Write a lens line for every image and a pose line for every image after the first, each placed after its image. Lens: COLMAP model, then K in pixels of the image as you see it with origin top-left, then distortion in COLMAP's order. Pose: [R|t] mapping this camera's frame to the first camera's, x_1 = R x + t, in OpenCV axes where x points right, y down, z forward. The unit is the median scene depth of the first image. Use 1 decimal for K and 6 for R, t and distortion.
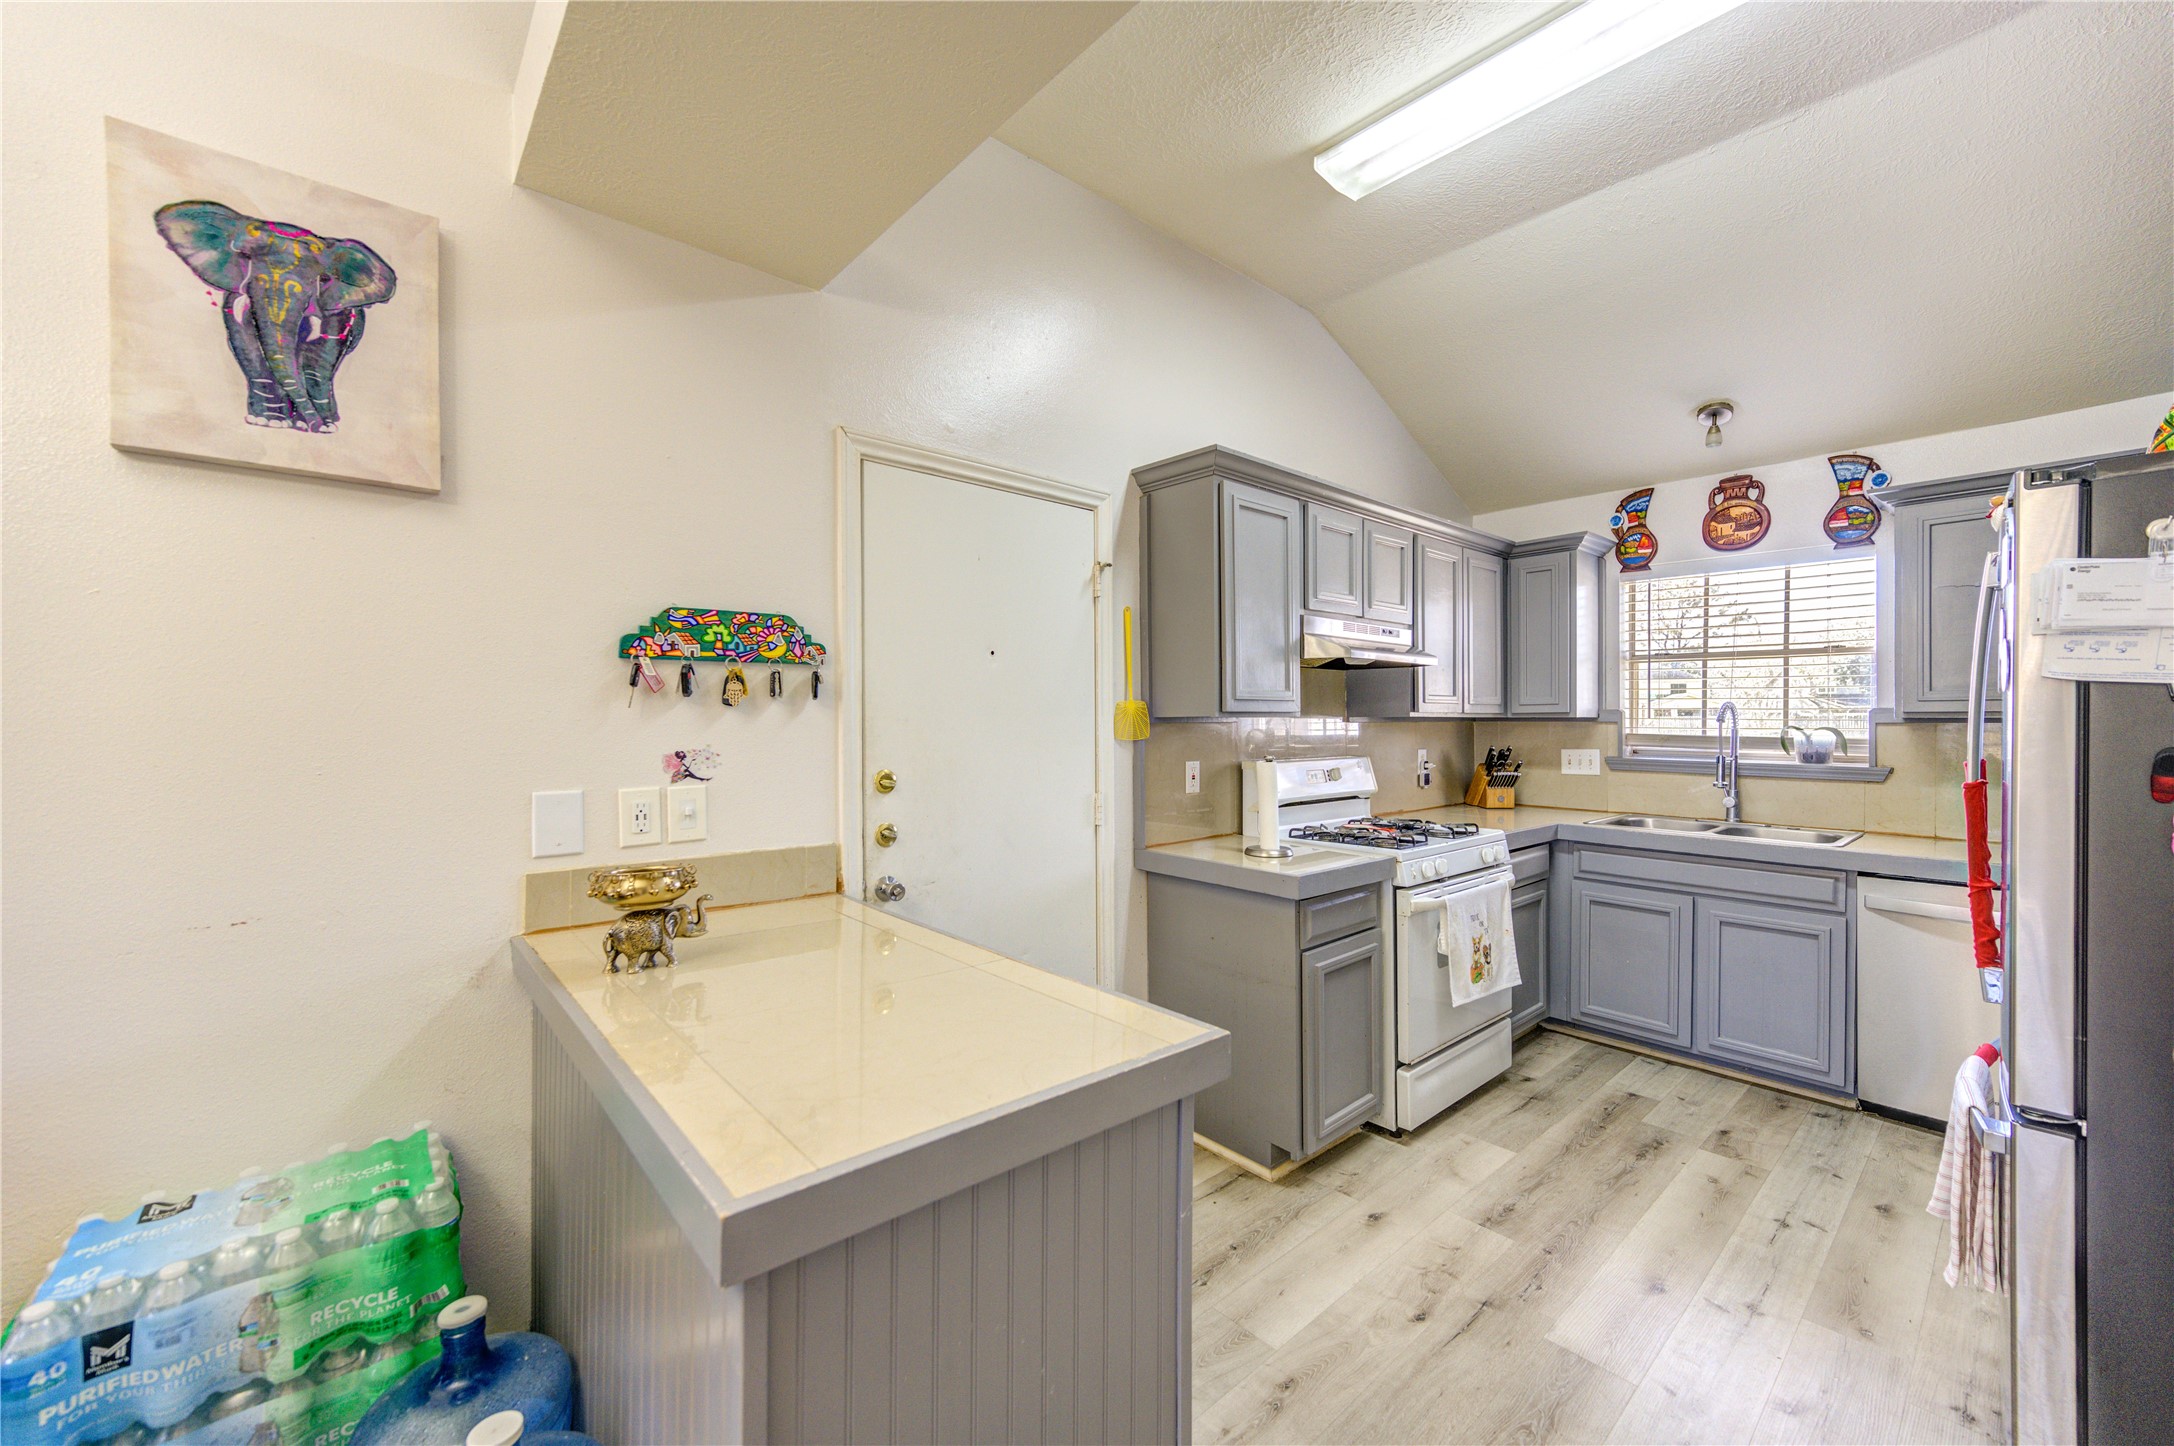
lens RADIAL K [[858.2, 0, 1096.5], [0, 858.2, 725.7], [0, 0, 1]] dist [0.002182, -0.000265]
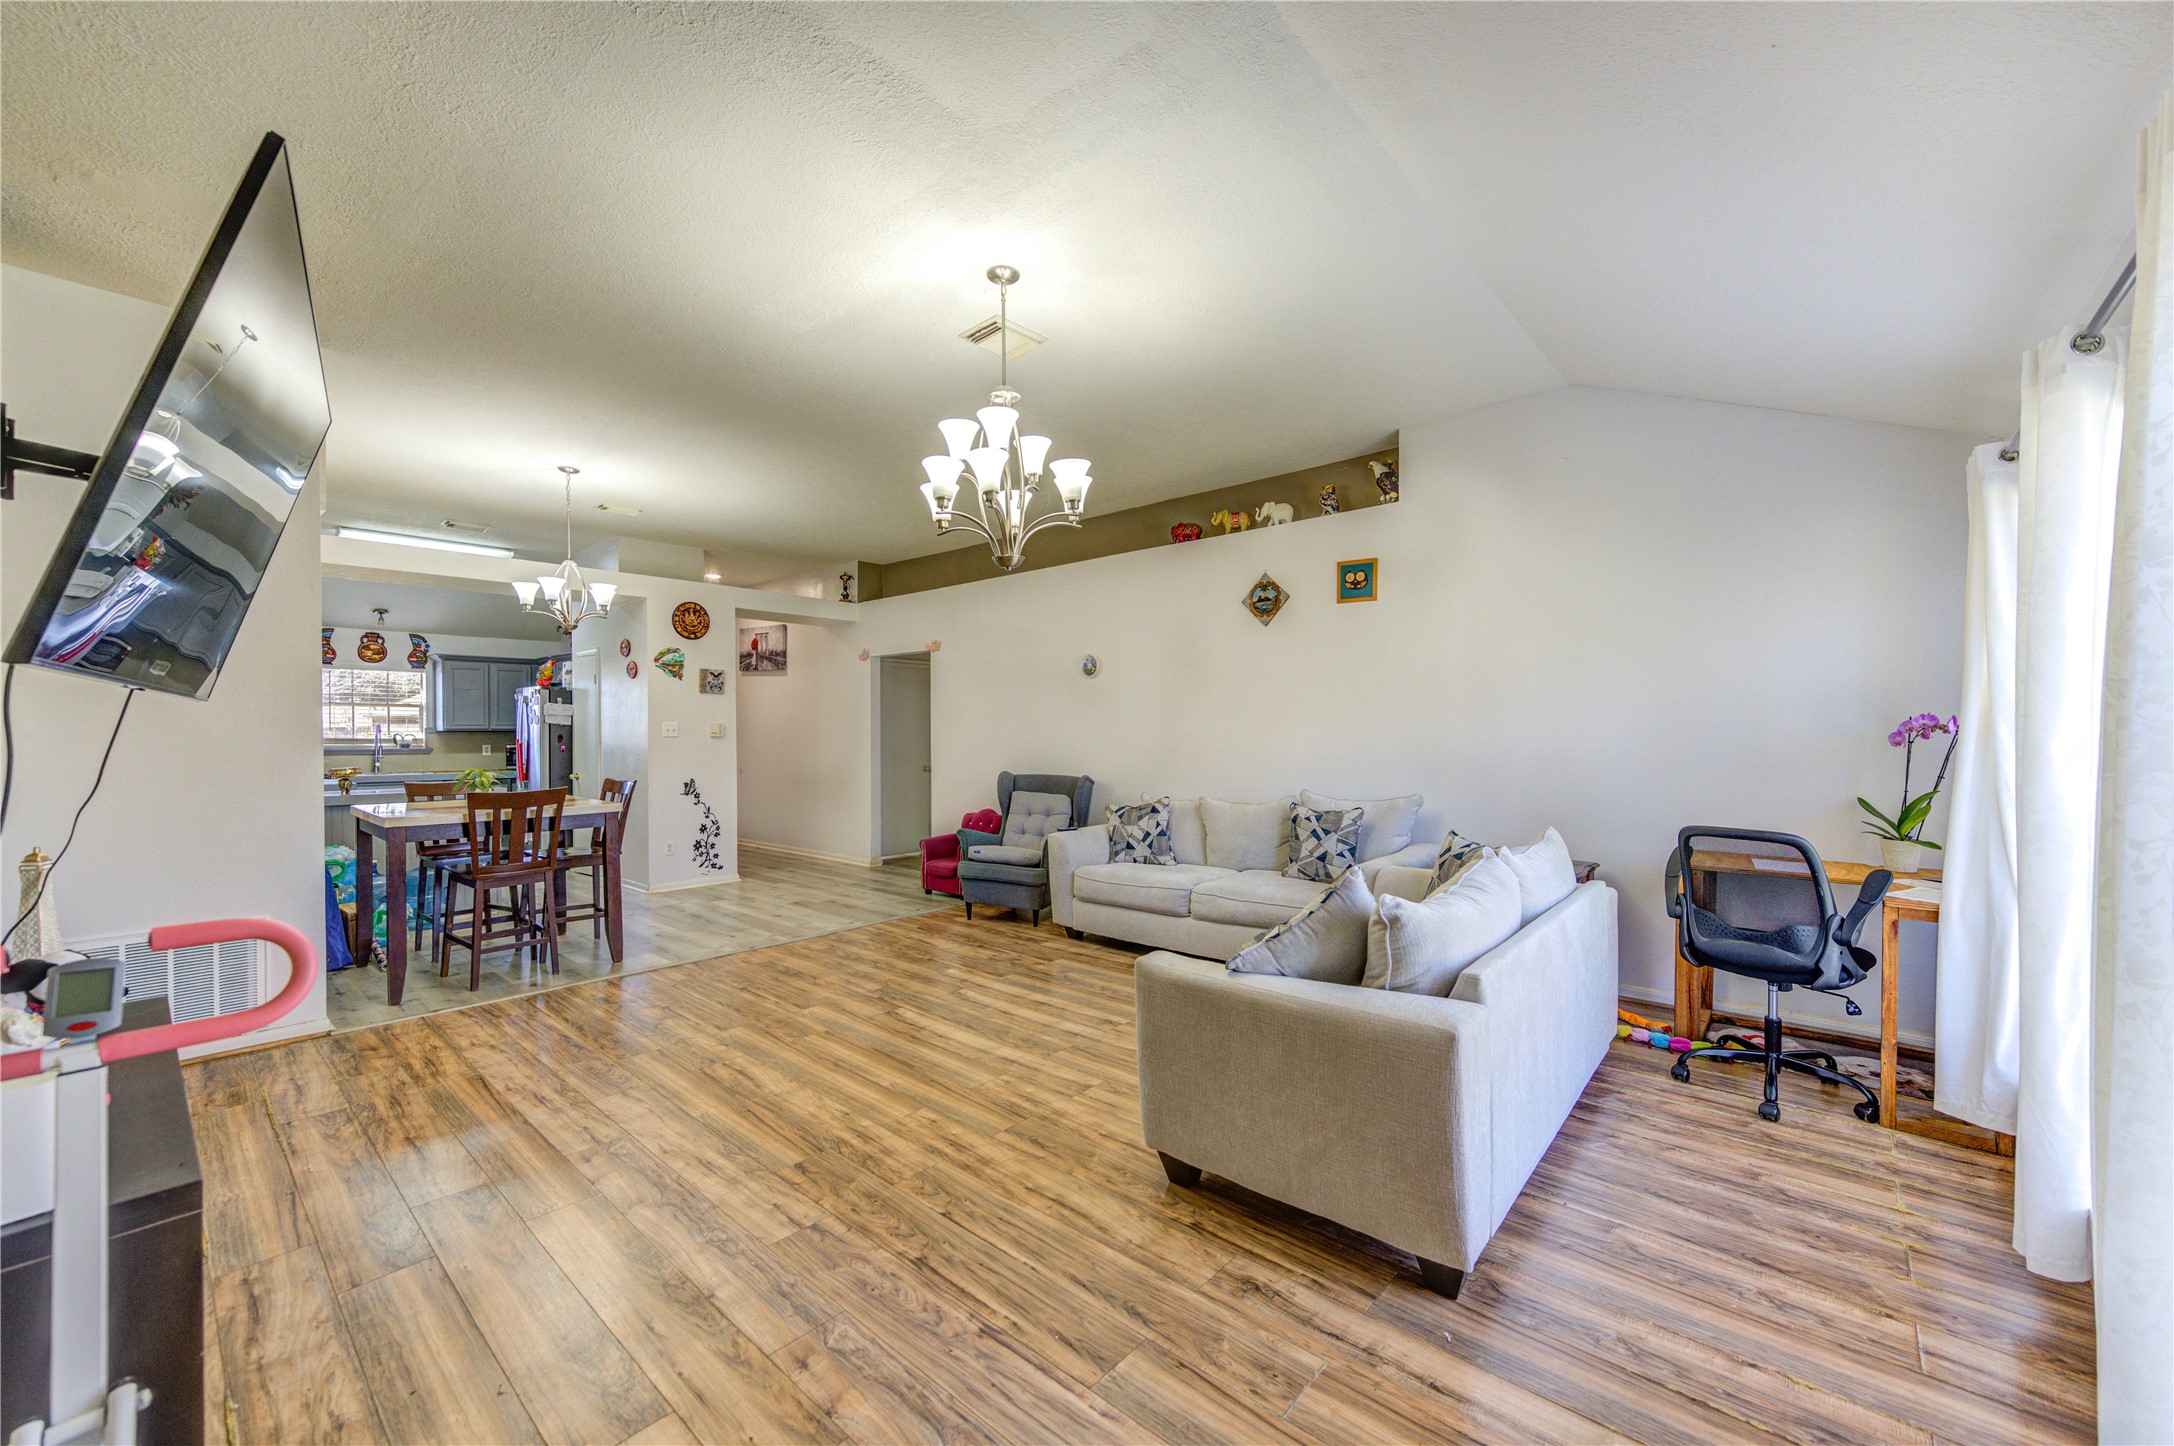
lens RADIAL K [[854.5, 0, 1091.6], [0, 854.5, 732.8], [0, 0, 1]] dist [-0.000676, -0.000198]
pose [[-0.114277, -0.000960, 0.993448, -2.545740], [0.014019, 0.999898, 0.002578, 0.026020], [-0.993350, 0.014222, -0.114252, -1.011629]]
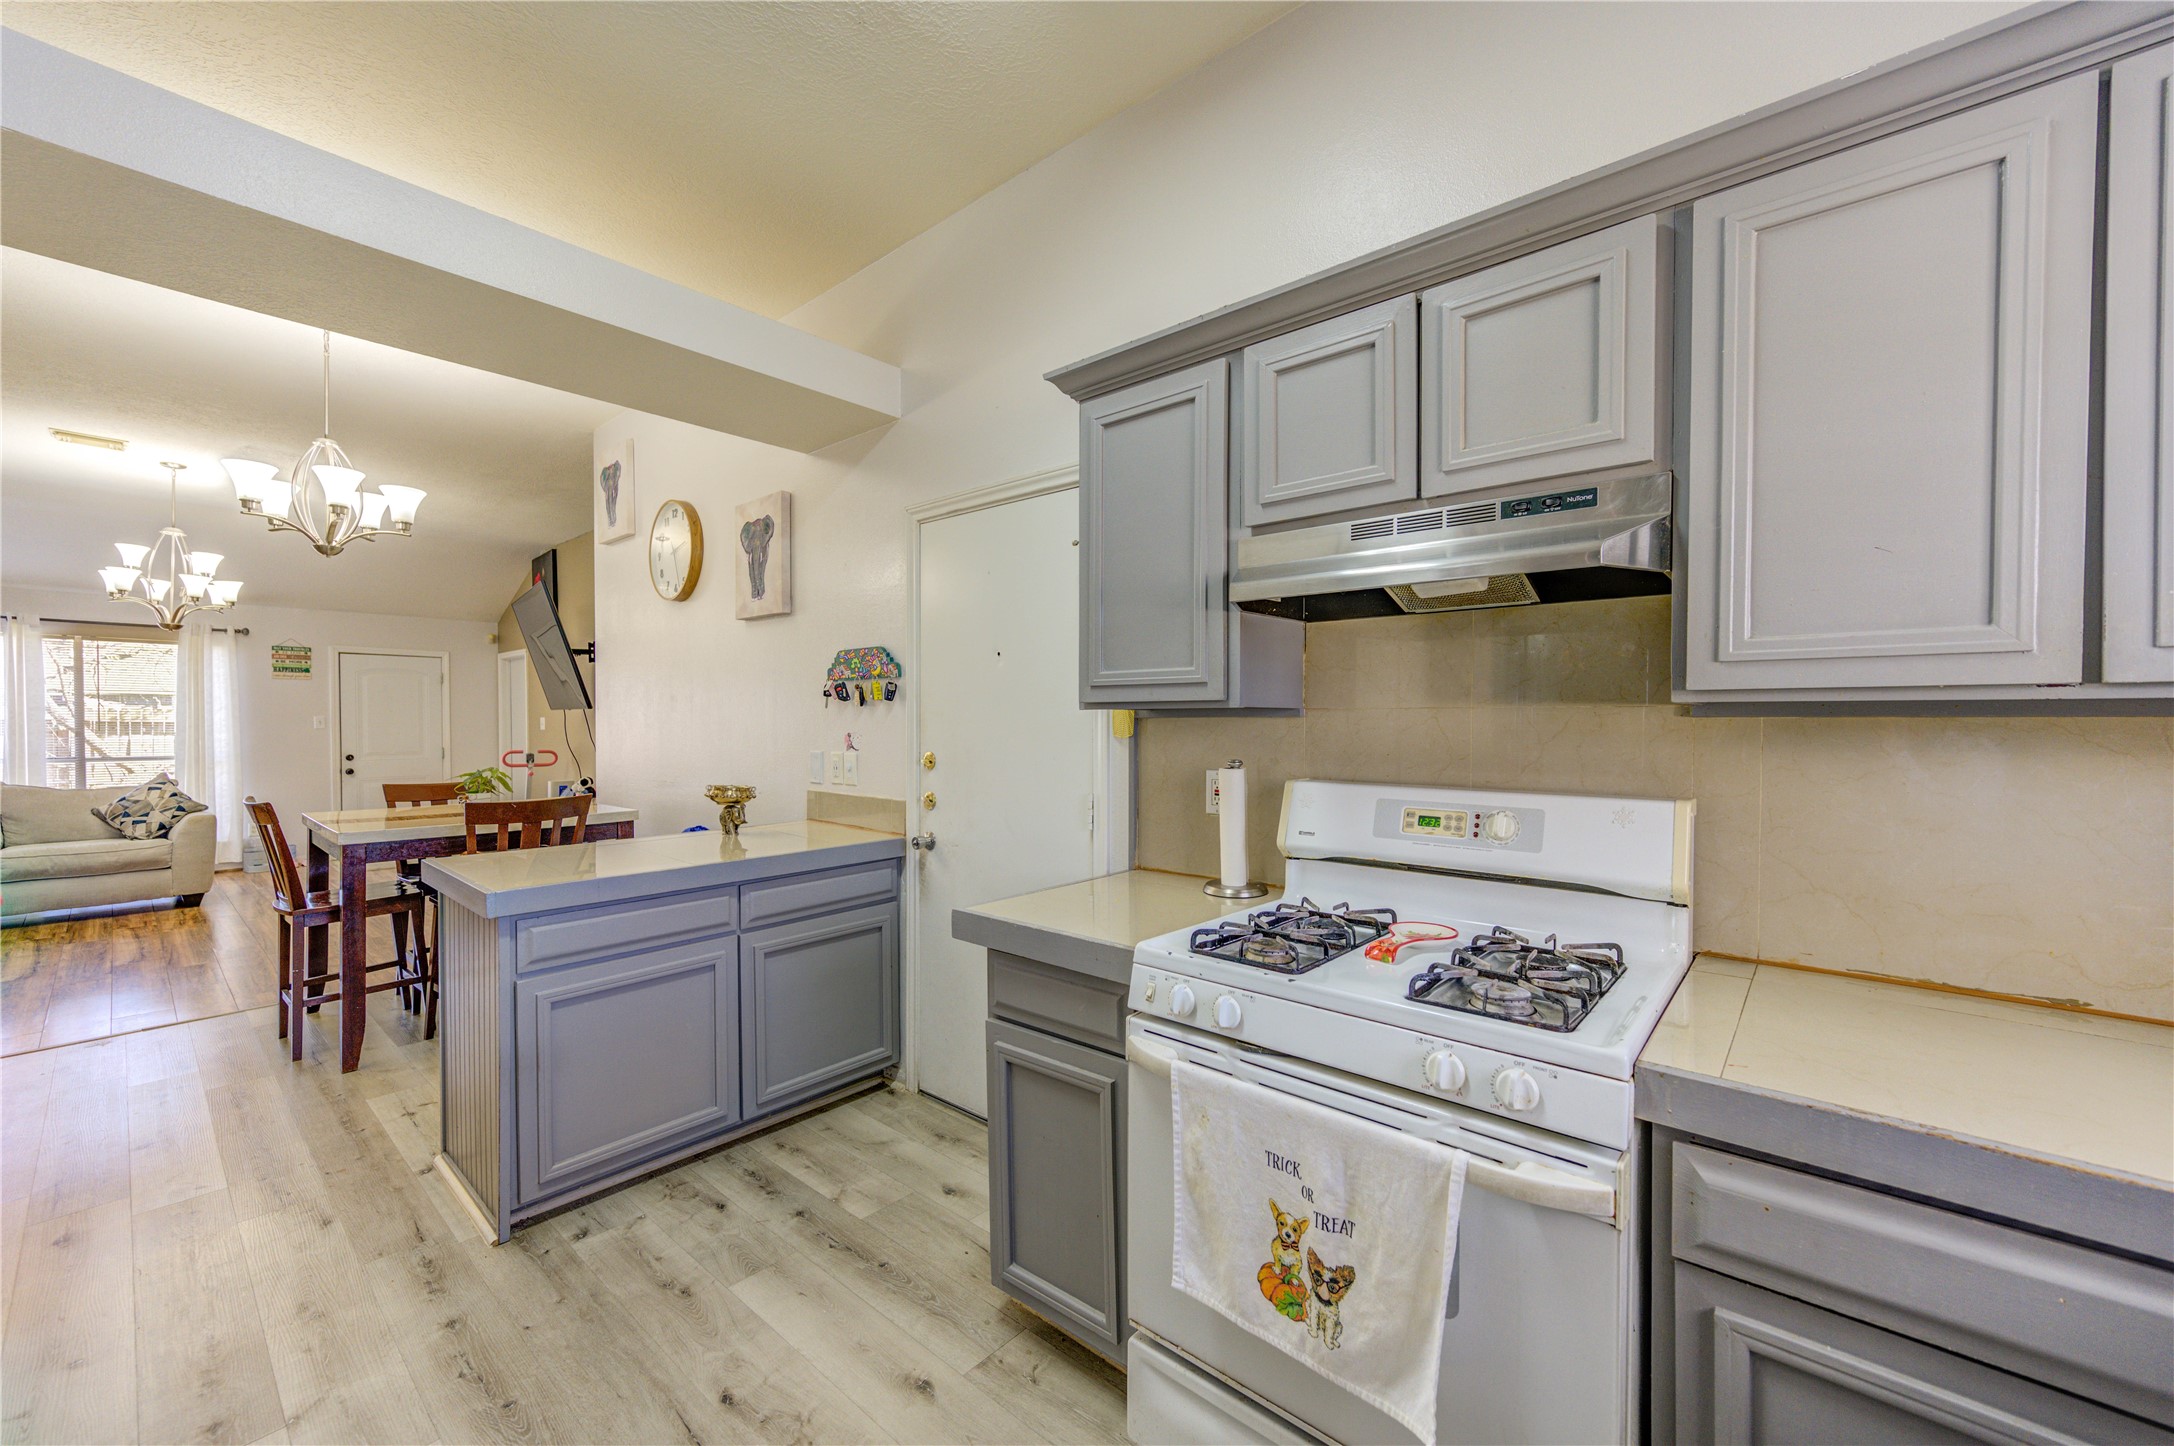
lens RADIAL K [[852.5, 0, 1096.4], [0, 852.5, 728.7], [0, 0, 1]] dist [-0.001422, -0.000104]
pose [[0.127072, 0.014720, -0.991784, 0.884051], [-0.005507, 0.999885, 0.014134, -0.003982], [0.991878, 0.003666, 0.127139, 0.875971]]
